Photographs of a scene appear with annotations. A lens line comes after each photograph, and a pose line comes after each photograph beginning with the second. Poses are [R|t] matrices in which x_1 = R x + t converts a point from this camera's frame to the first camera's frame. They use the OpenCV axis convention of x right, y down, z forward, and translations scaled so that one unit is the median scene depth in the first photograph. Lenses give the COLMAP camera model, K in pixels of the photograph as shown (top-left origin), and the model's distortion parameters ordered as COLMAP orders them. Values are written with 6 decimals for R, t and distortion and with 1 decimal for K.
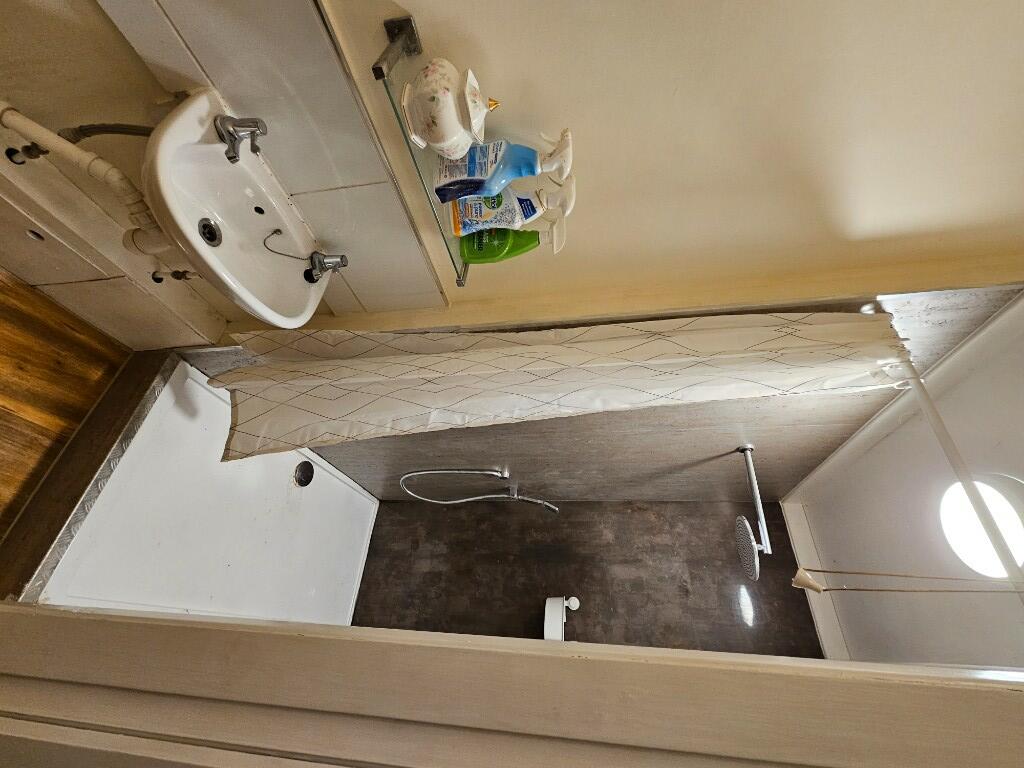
lens RADIAL K [[415.1, 0, 511.7], [0, 415.1, 386.2], [0, 0, 1]] dist [0.001248, 0.000866]
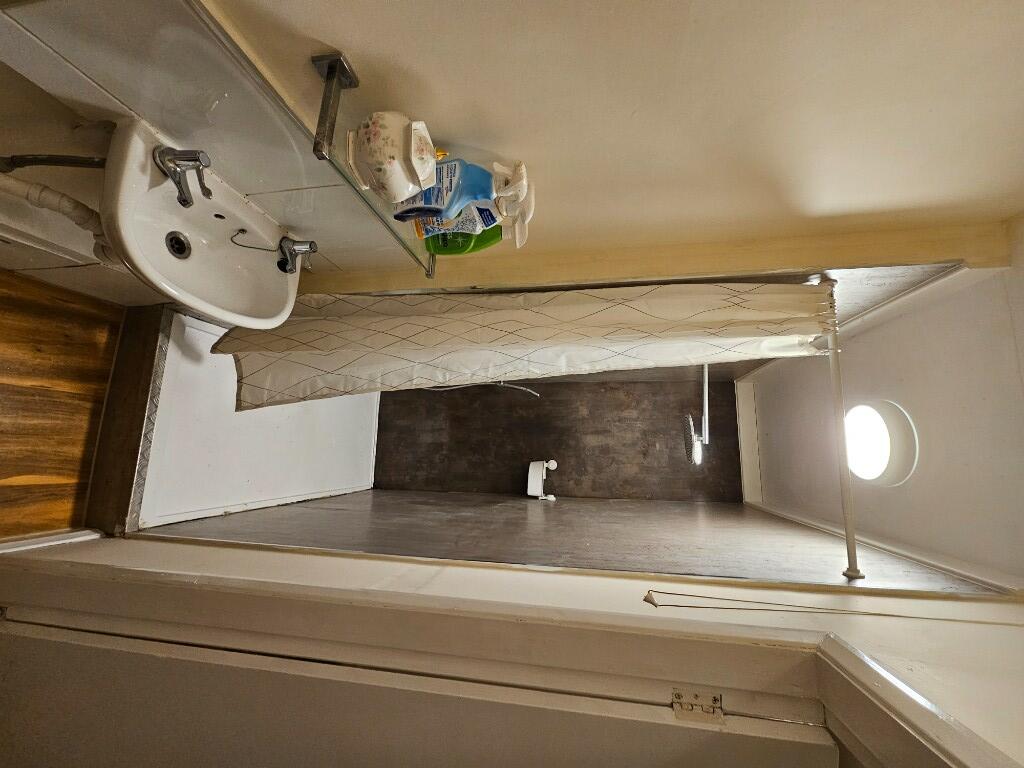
lens RADIAL K [[415.1, 0, 511.9], [0, 415.1, 377.7], [0, 0, 1]] dist [0.001248, 0.000866]
pose [[0.999383, -0.034727, 0.005227, 0.061610], [0.030110, 0.923919, 0.381401, -0.354243], [-0.018074, -0.381008, 0.924395, -0.065905]]
